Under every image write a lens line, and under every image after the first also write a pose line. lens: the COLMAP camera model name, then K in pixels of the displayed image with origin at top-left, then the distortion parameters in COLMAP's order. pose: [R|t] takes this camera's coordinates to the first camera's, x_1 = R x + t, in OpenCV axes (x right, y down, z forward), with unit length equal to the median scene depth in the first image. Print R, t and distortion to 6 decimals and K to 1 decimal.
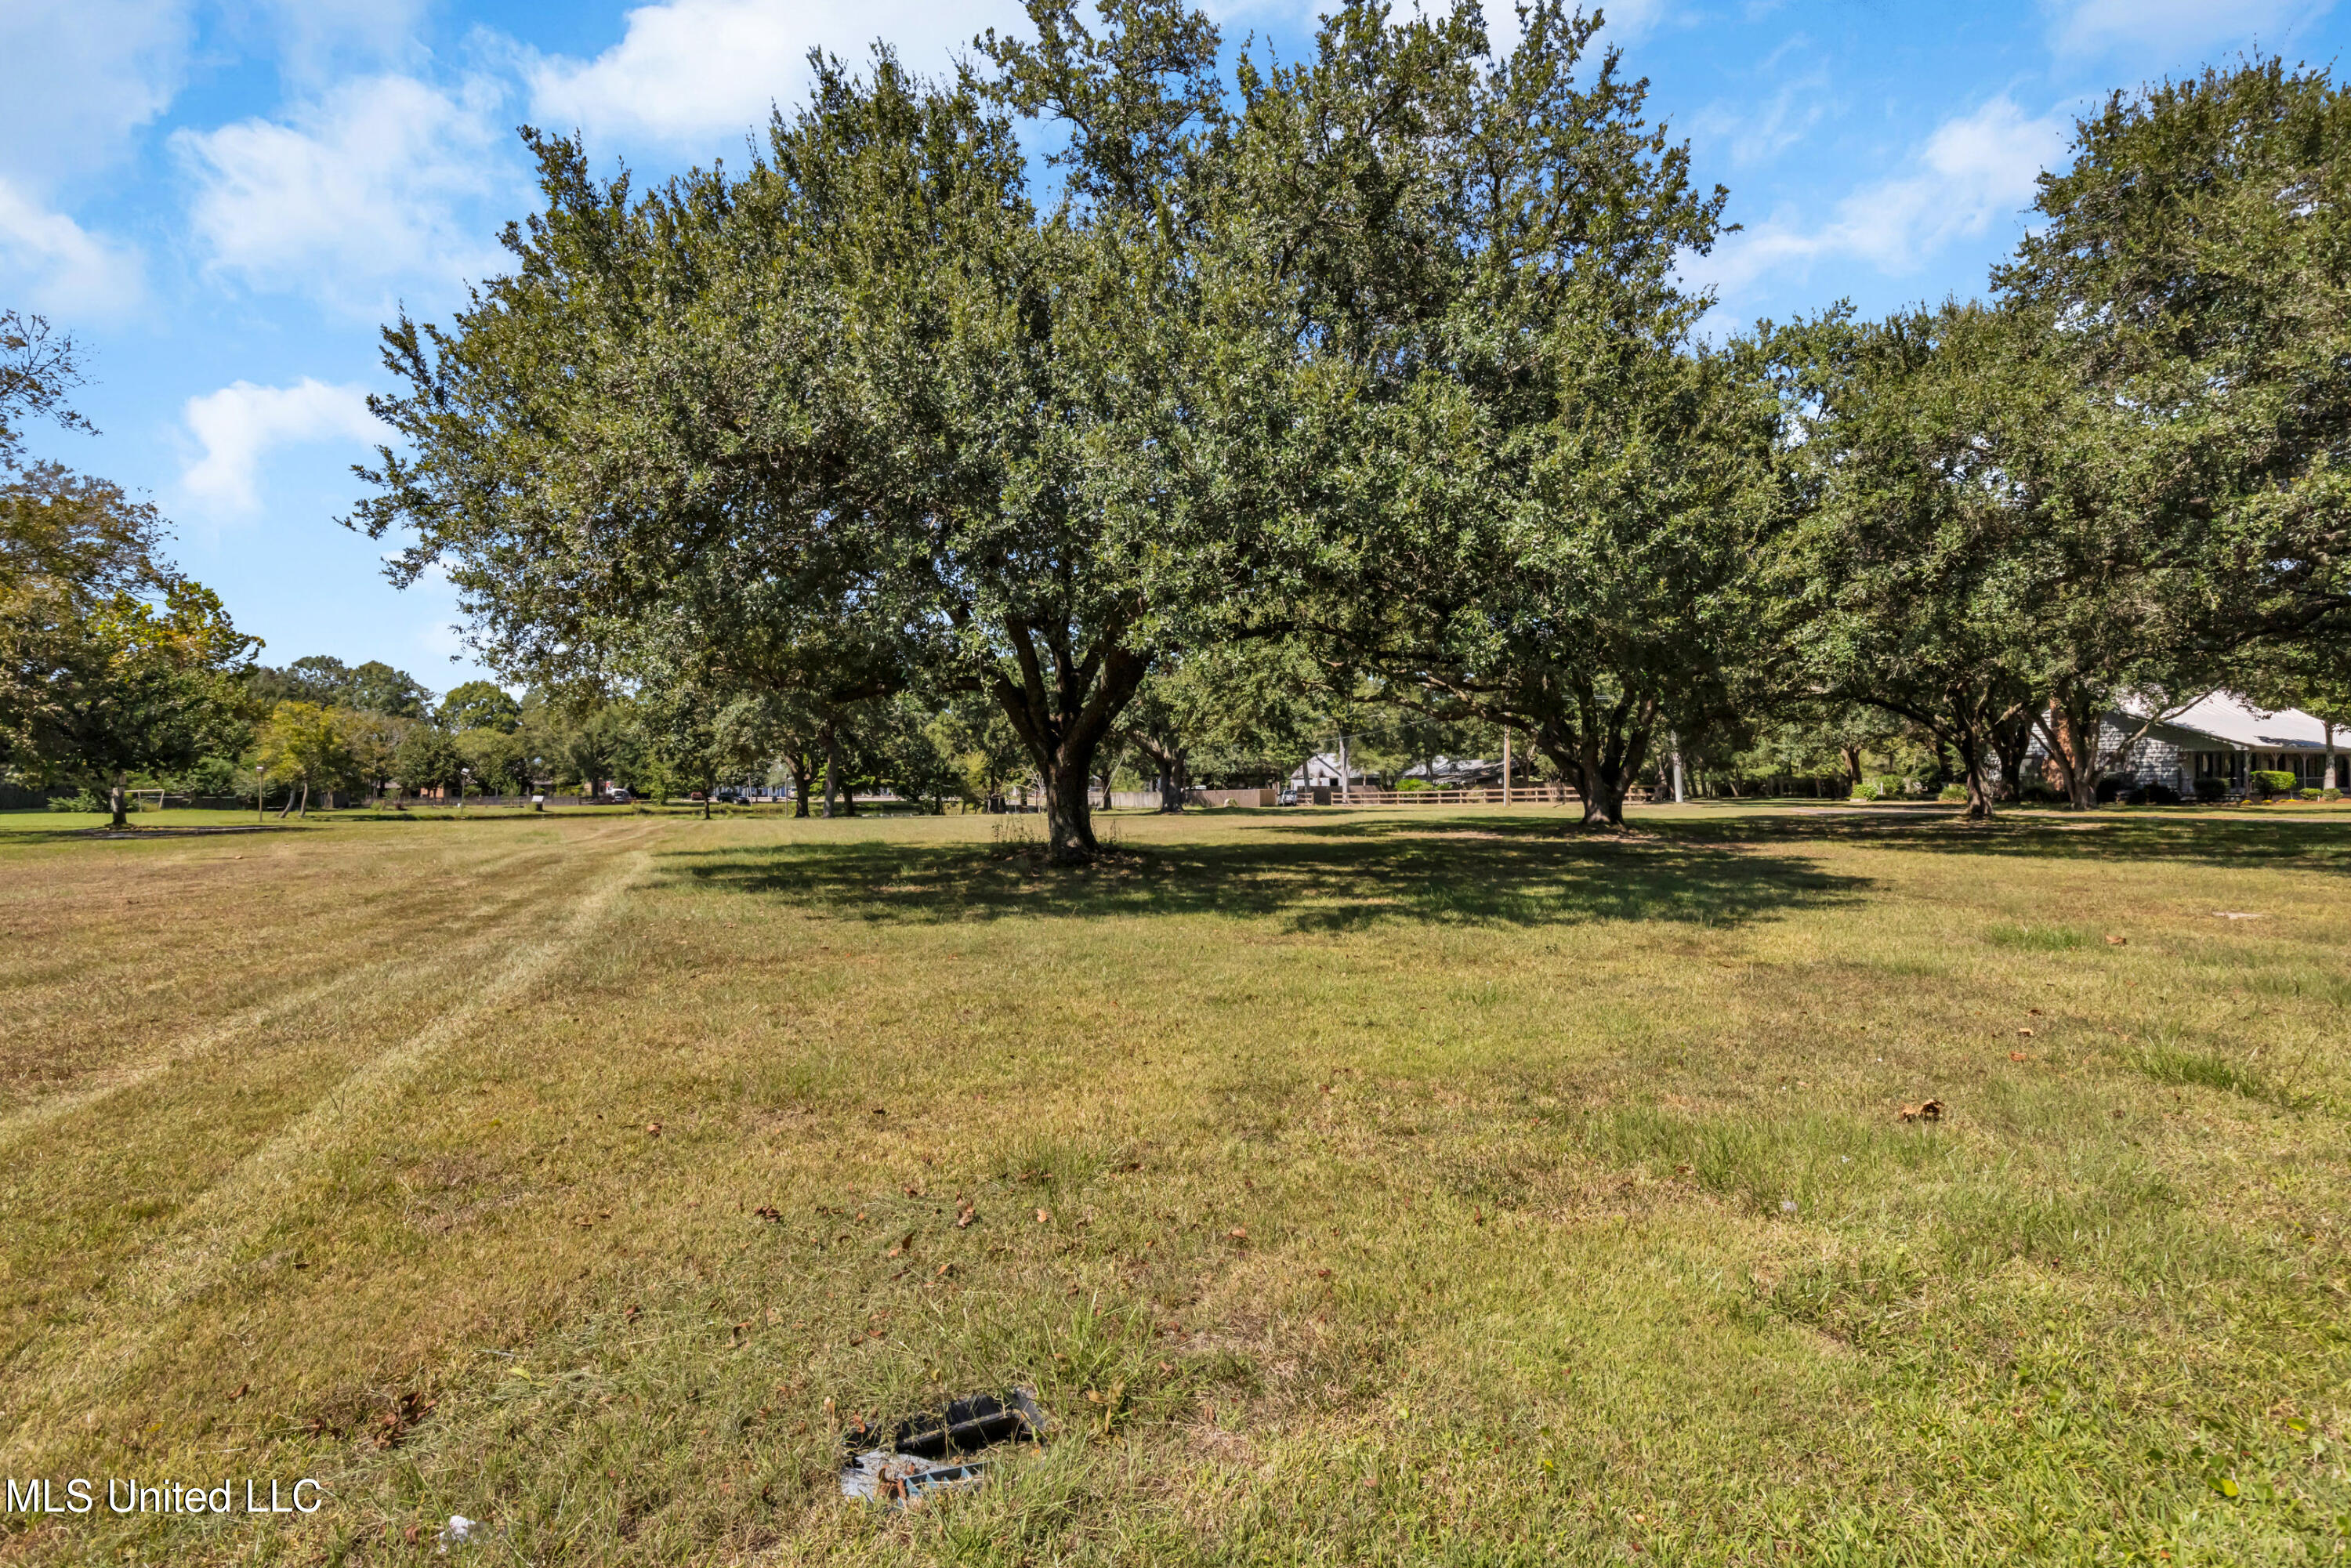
lens RADIAL K [[1062.2, 0, 1177.9], [0, 1062.2, 783.0], [0, 0, 1]] dist [-0.000770, -0.000078]
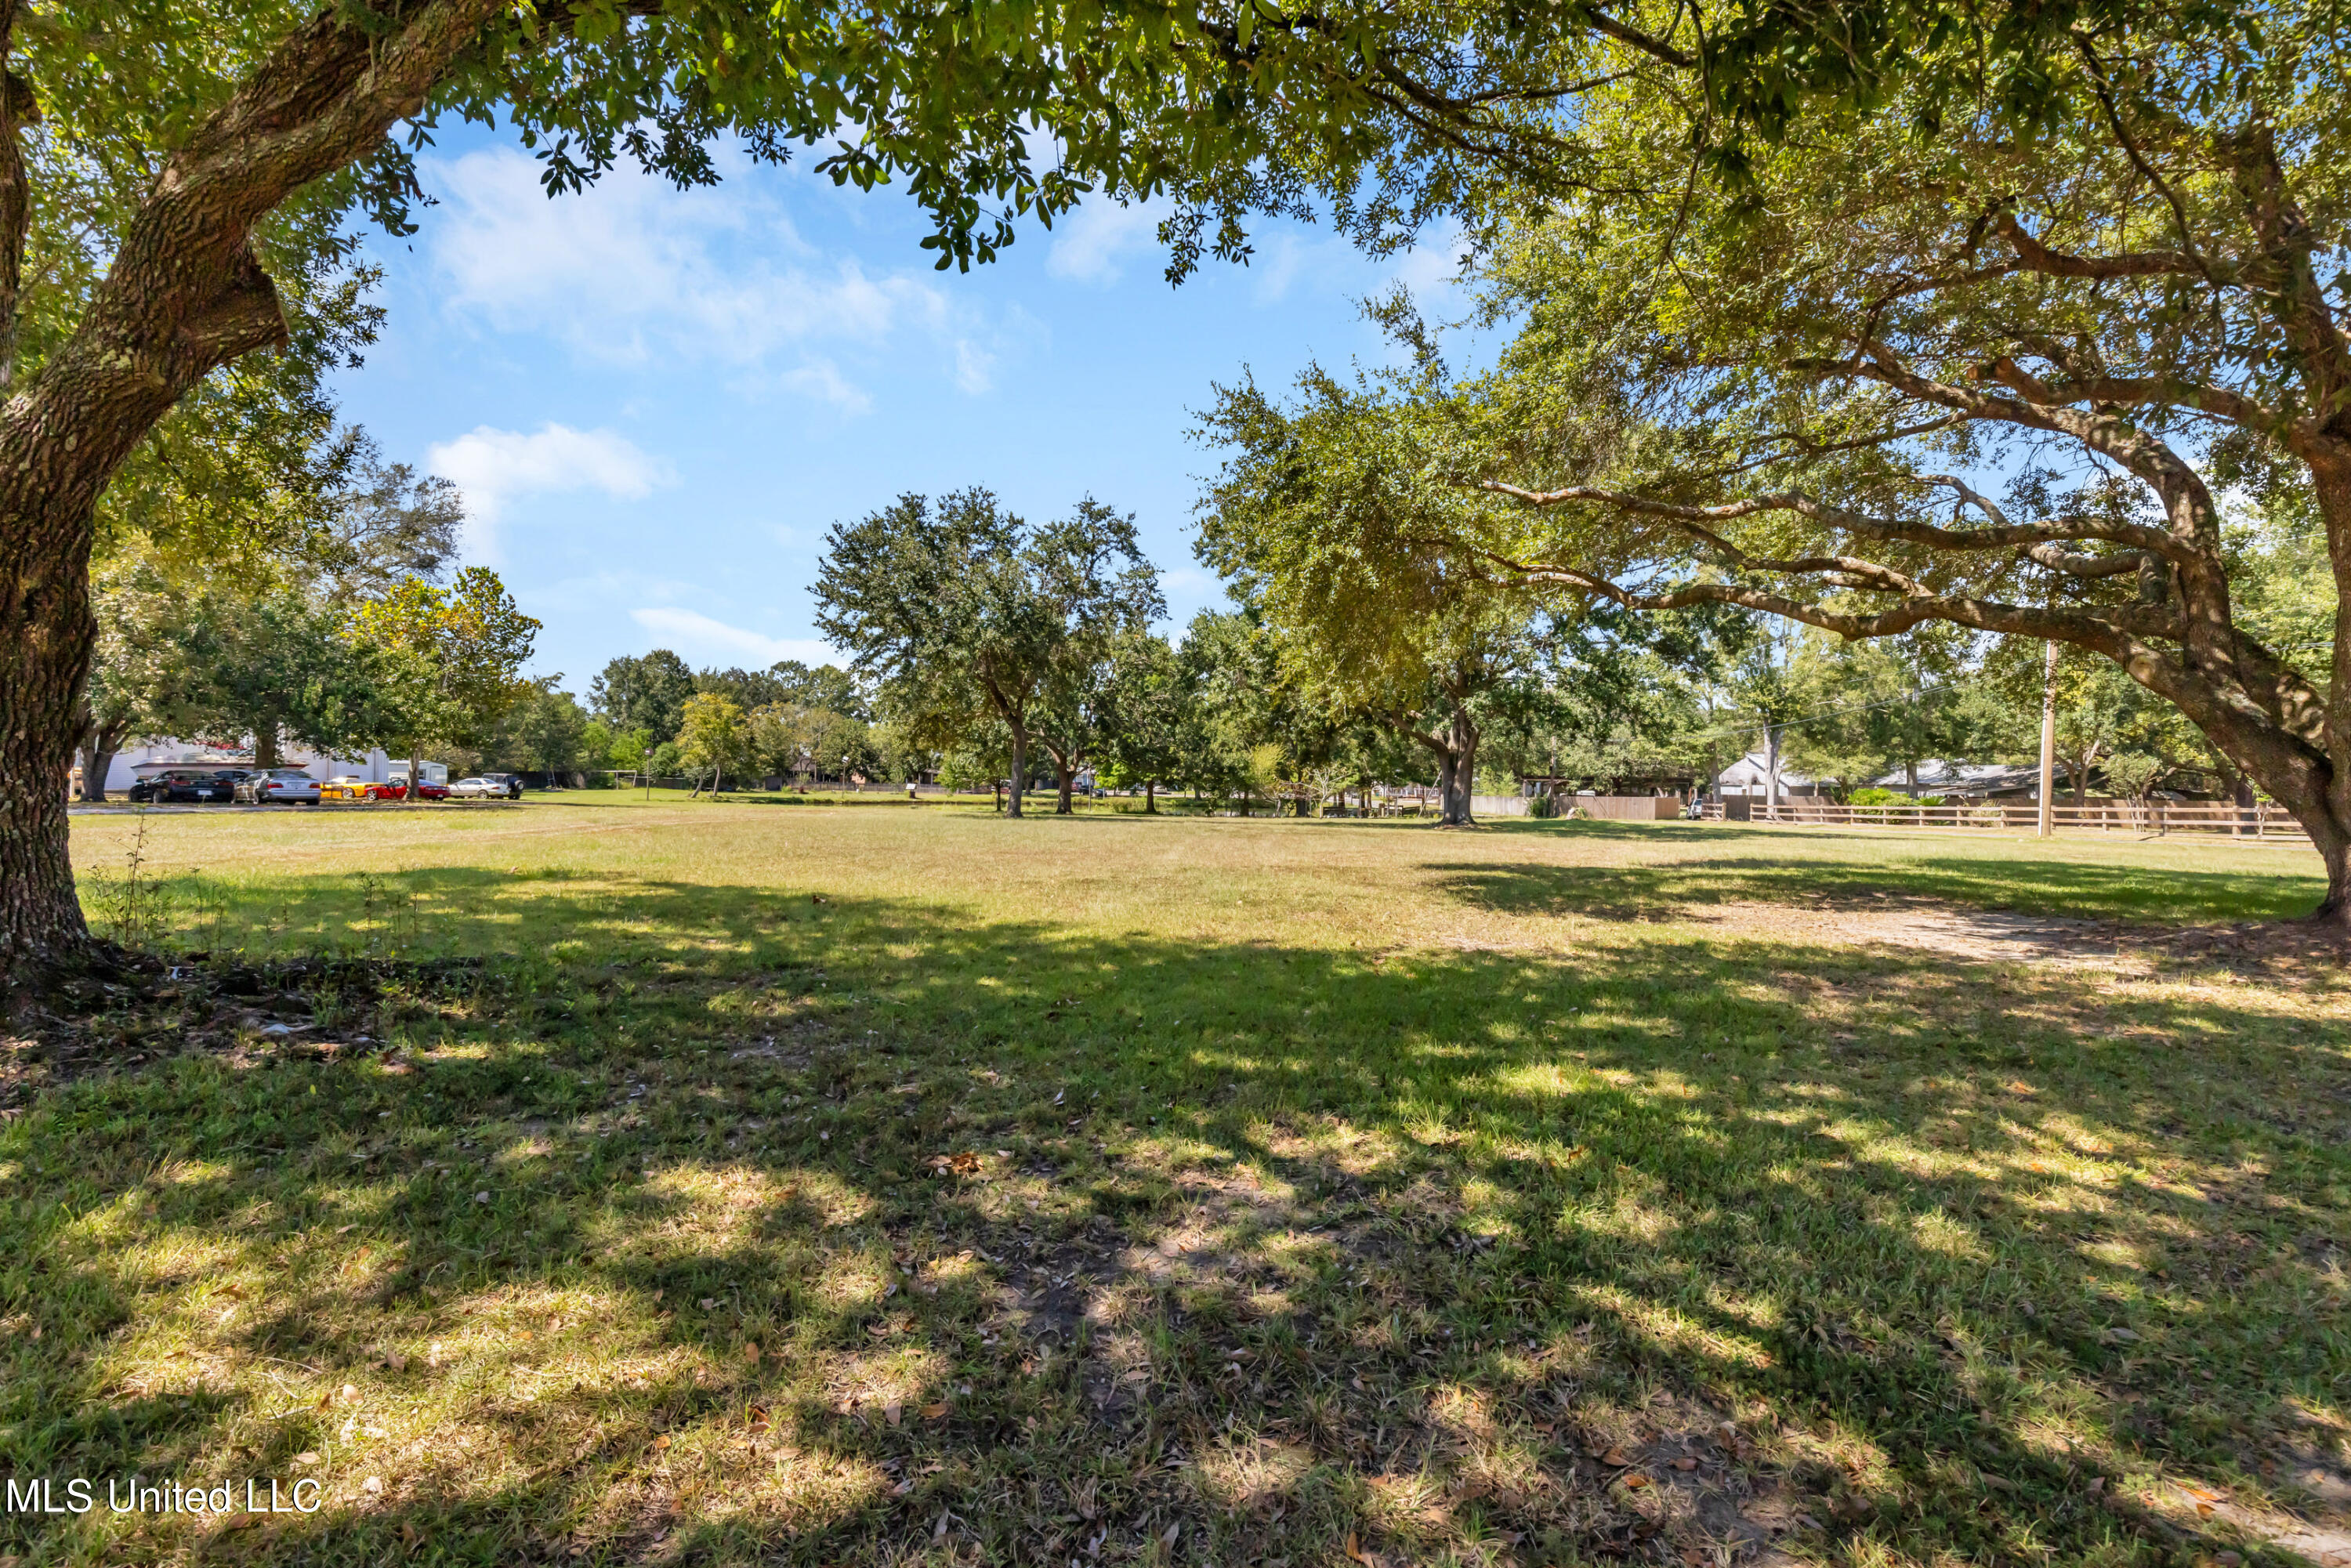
lens RADIAL K [[1062.2, 0, 1171.4], [0, 1062.2, 788.0], [0, 0, 1]] dist [-0.000770, -0.000078]
pose [[0.924842, 0.025417, -0.379501, 0.047291], [-0.023850, 0.999677, 0.008830, 0.000500], [0.379603, 0.000885, 0.925149, 0.149775]]
